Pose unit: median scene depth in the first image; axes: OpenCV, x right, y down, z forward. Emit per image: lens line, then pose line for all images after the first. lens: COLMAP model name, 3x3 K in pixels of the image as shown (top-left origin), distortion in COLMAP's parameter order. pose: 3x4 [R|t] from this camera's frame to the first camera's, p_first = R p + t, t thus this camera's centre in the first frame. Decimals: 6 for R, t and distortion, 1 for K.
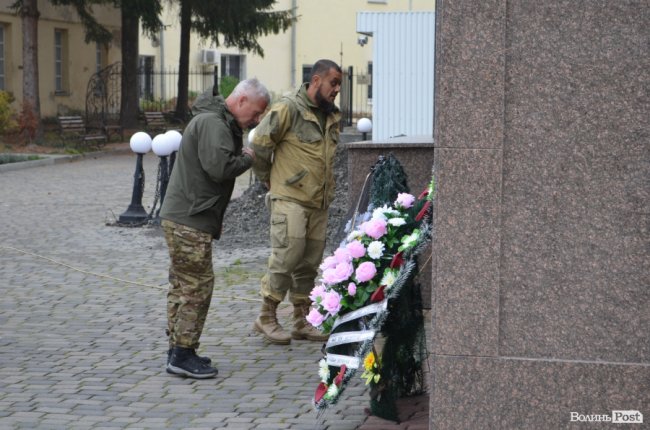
lens RADIAL K [[1518.2, 0, 336.9], [0, 1518.2, 215.0], [0, 0, 1]] dist [0.005957, 0.298645]
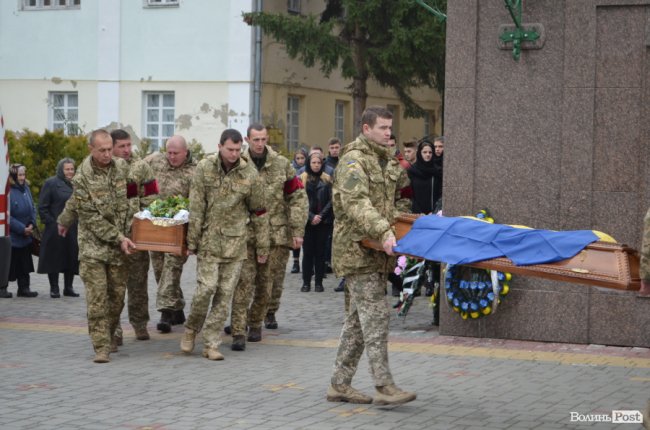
lens RADIAL K [[1518.2, 0, 336.9], [0, 1518.2, 215.0], [0, 0, 1]] dist [0.005957, 0.298645]
pose [[0.970817, 0.015153, -0.239343, 0.433119], [-0.025600, 0.998848, -0.040598, 0.085577], [0.238452, 0.045541, 0.970086, -1.099052]]
